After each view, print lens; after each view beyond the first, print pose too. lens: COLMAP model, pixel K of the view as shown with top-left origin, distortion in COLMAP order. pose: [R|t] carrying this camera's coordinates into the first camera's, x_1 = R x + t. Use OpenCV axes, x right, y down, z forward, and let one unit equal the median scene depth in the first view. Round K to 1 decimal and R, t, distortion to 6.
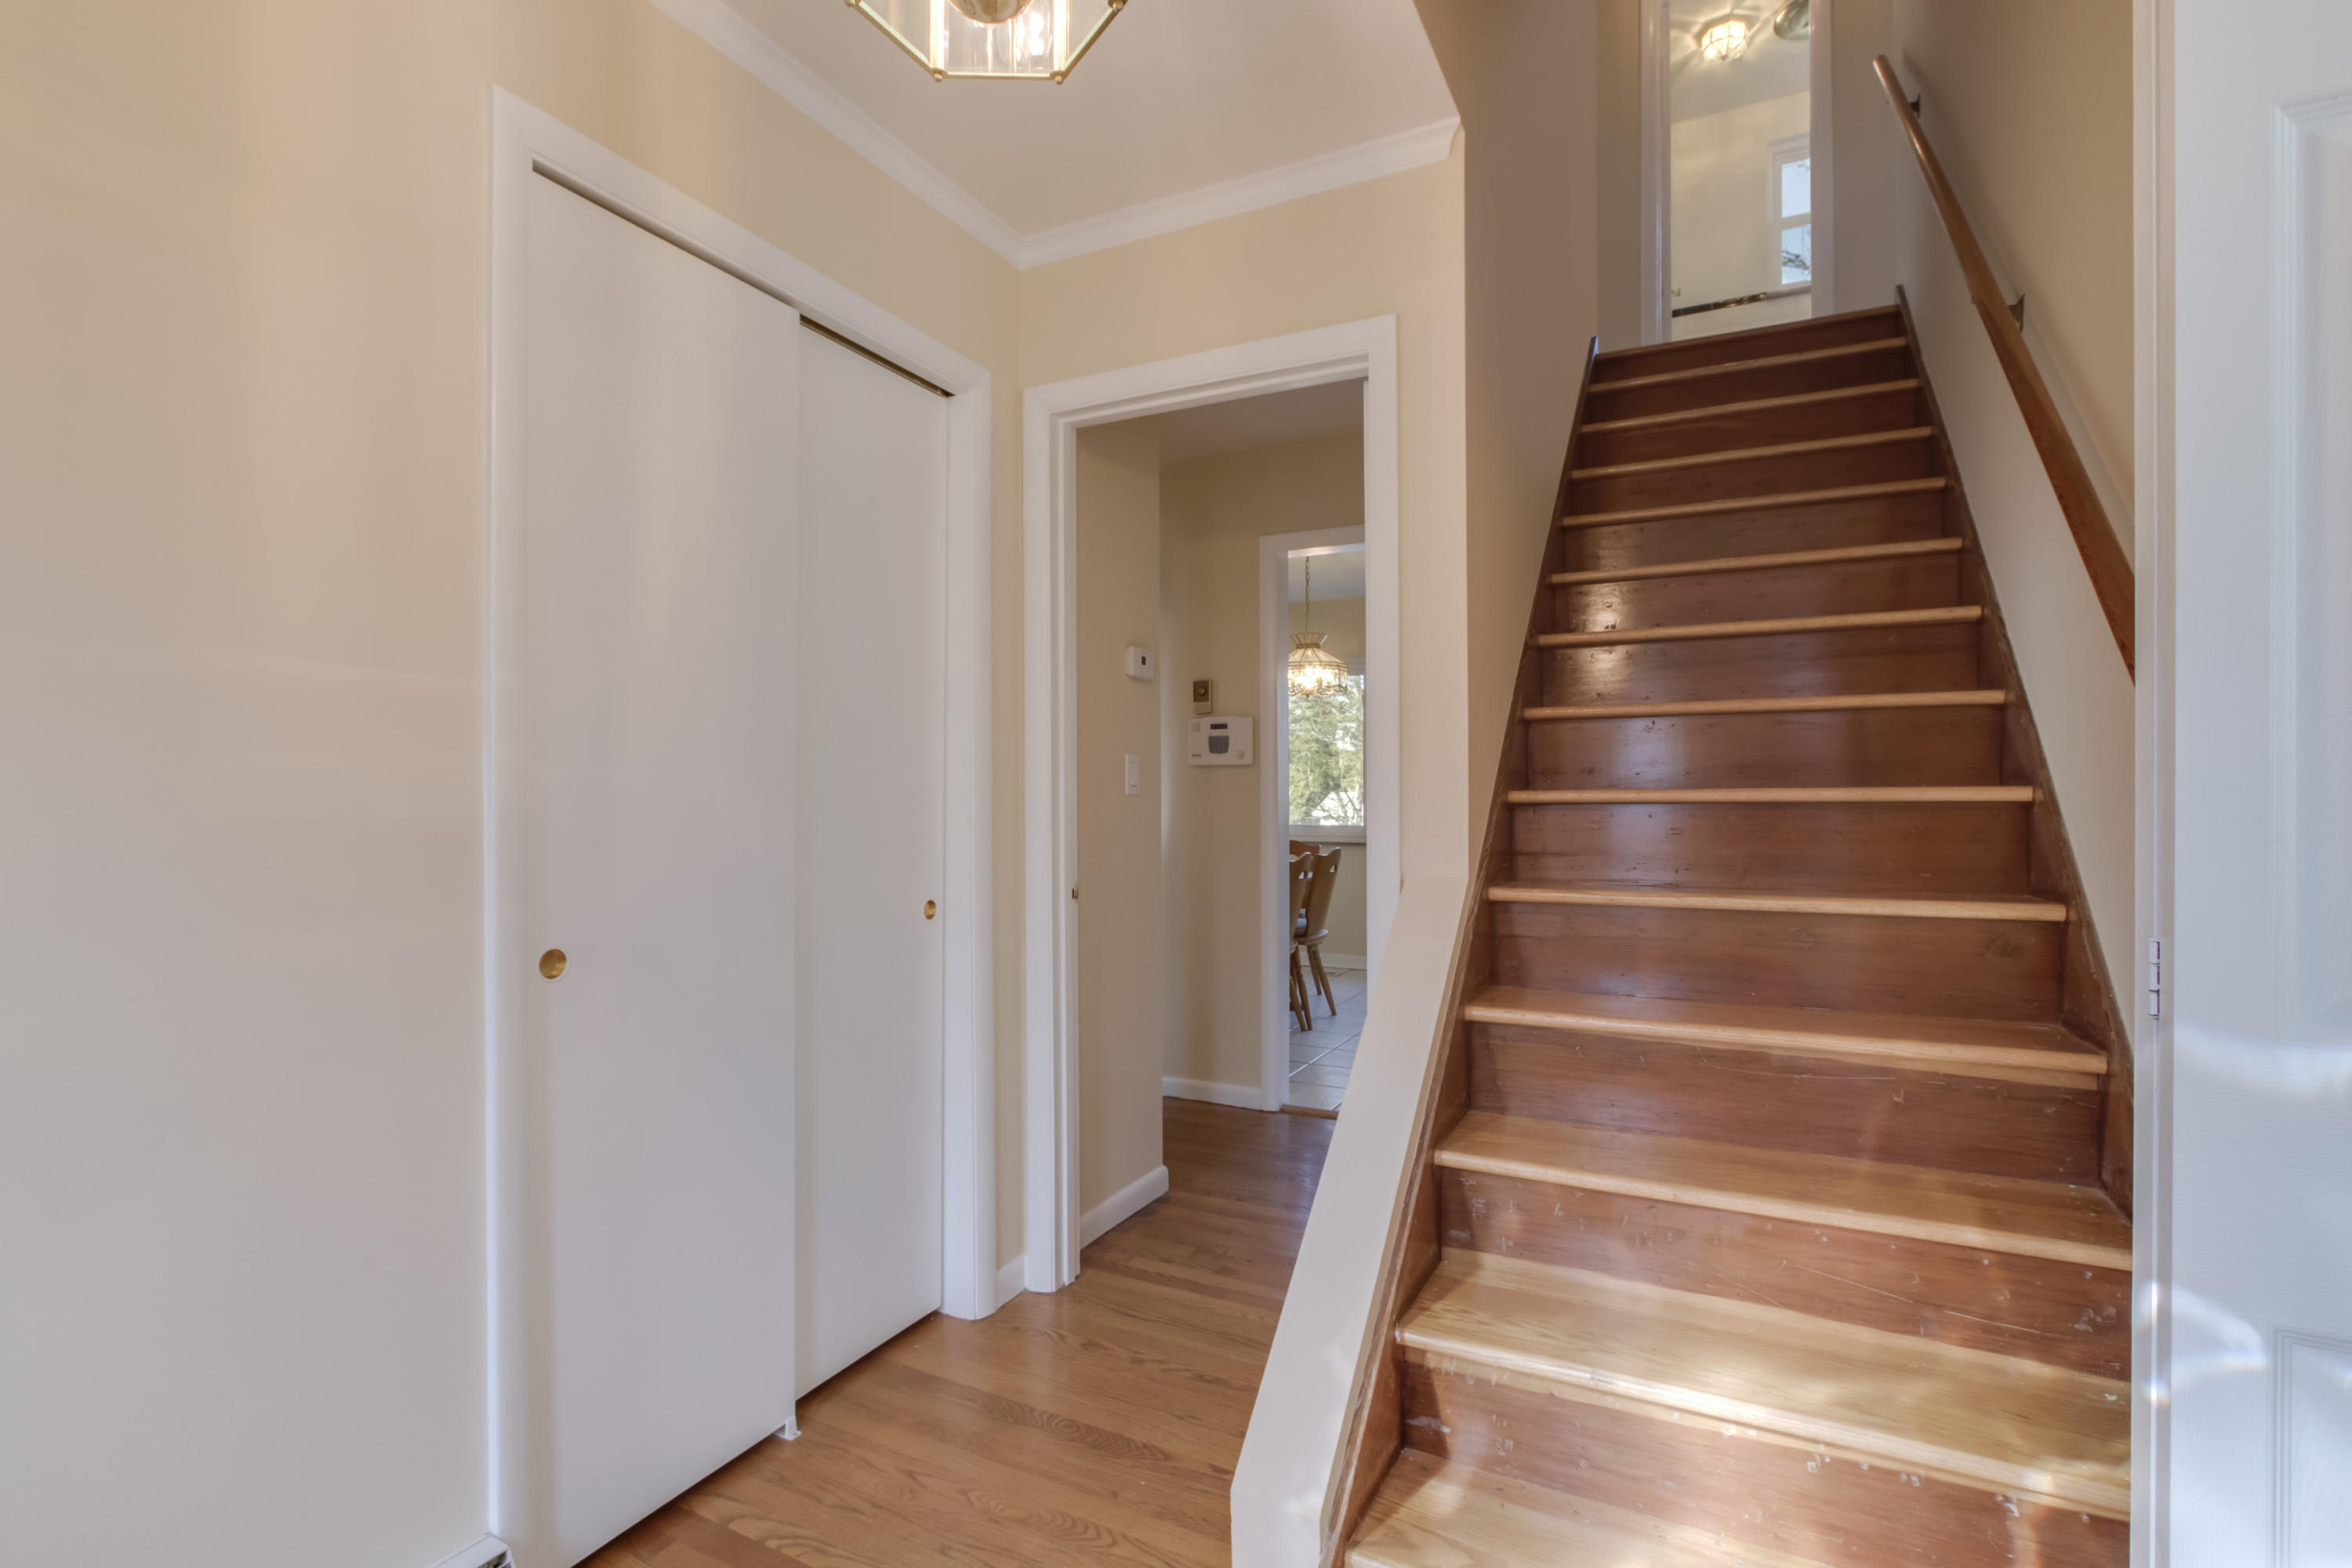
lens RADIAL K [[1107.6, 0, 1175.2], [0, 1107.6, 796.9], [0, 0, 1]] dist [-0.001628, 0.000050]
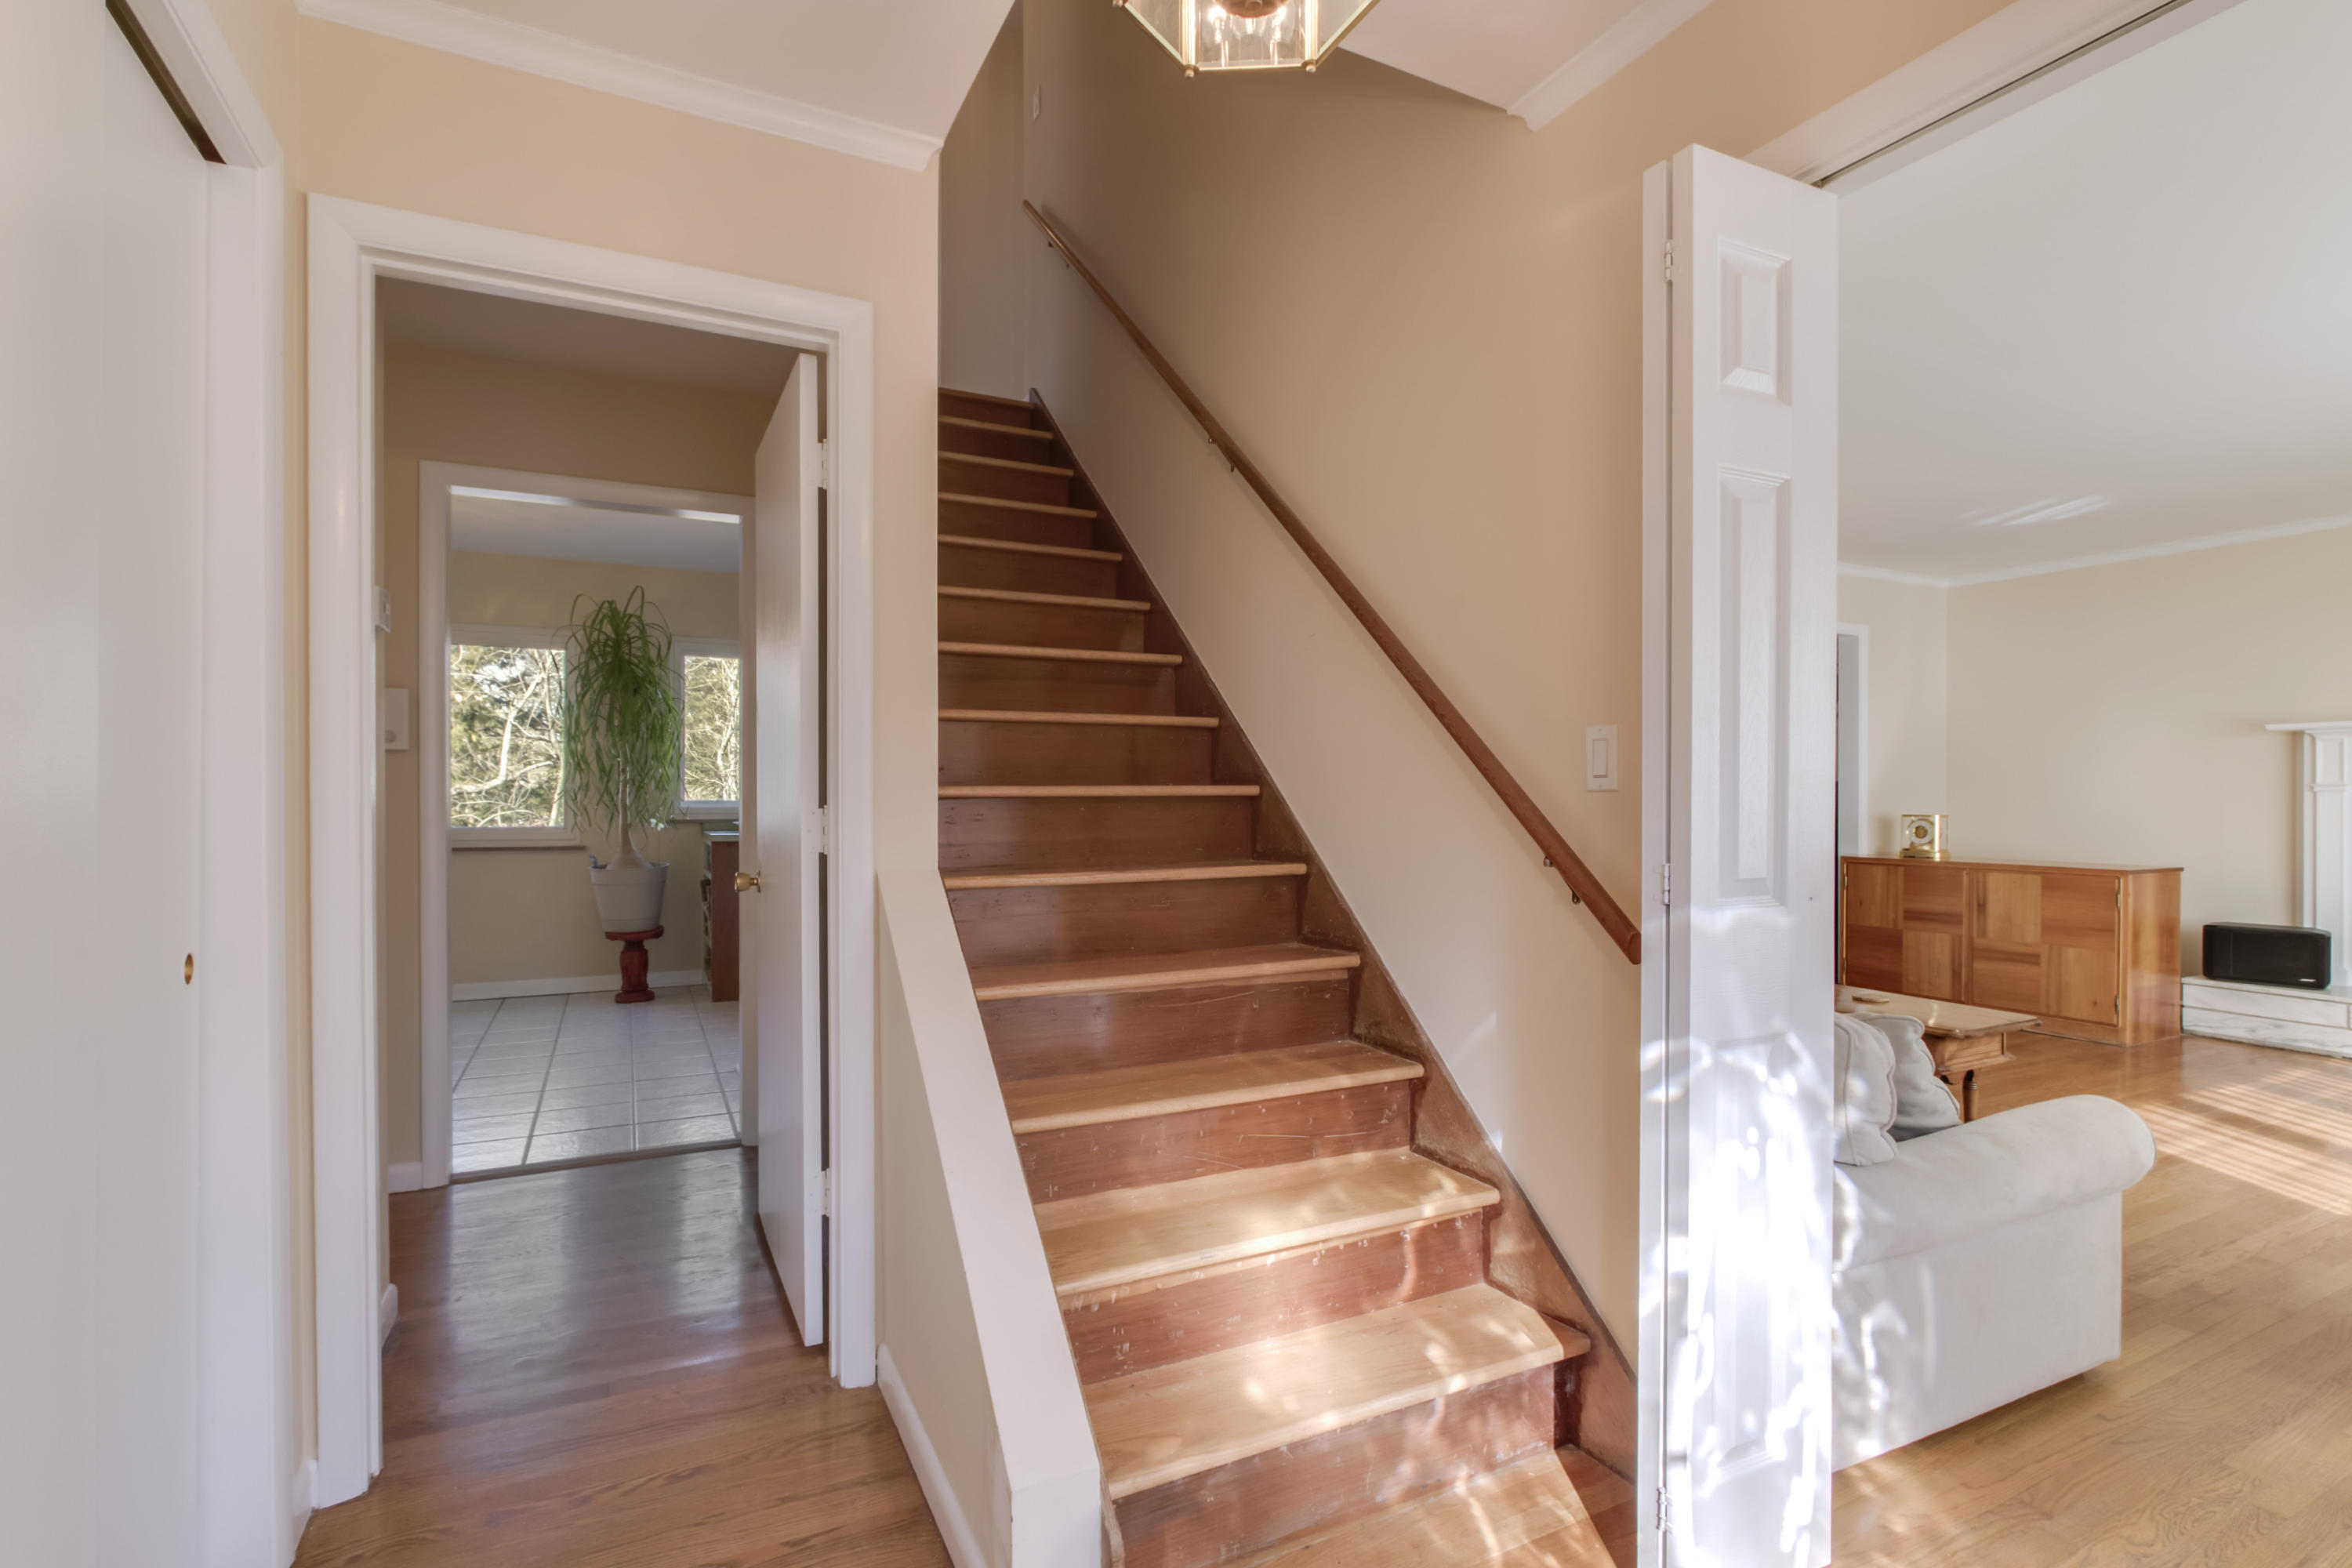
lens RADIAL K [[1107.6, 0, 1175.2], [0, 1107.6, 796.9], [0, 0, 1]] dist [-0.001628, 0.000050]
pose [[0.589091, -0.001216, 0.808066, -0.607020], [-0.001275, 0.999996, 0.002434, 0.002432], [-0.808066, -0.002464, 0.589087, 0.271922]]
